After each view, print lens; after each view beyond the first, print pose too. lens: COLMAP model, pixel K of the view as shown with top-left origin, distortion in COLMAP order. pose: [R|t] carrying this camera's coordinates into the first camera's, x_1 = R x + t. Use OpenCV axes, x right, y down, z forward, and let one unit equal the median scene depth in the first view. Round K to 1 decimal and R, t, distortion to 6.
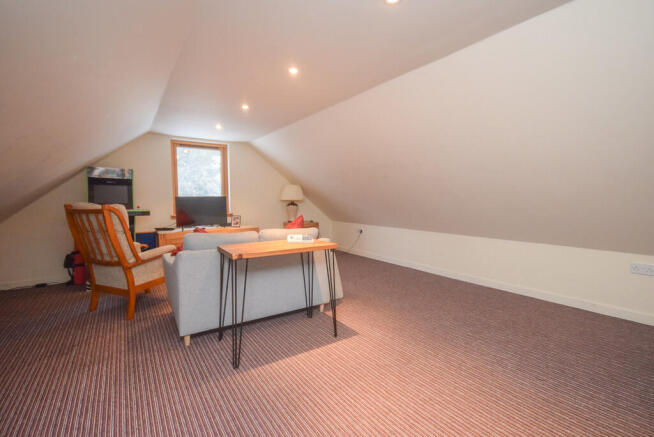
lens RADIAL K [[290.9, 0, 319.9], [0, 290.9, 218.0], [0, 0, 1]] dist [-0.002390, -0.000533]
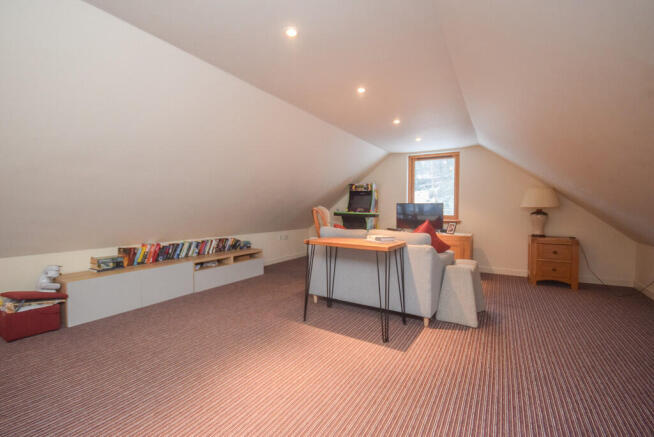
lens RADIAL K [[290.9, 0, 319.9], [0, 290.9, 218.0], [0, 0, 1]] dist [-0.002390, -0.000533]
pose [[0.410490, 0.035803, -0.911162, 0.505274], [-0.070325, 0.997496, 0.007514, 0.000420], [0.909149, 0.060993, 0.411980, 0.224794]]
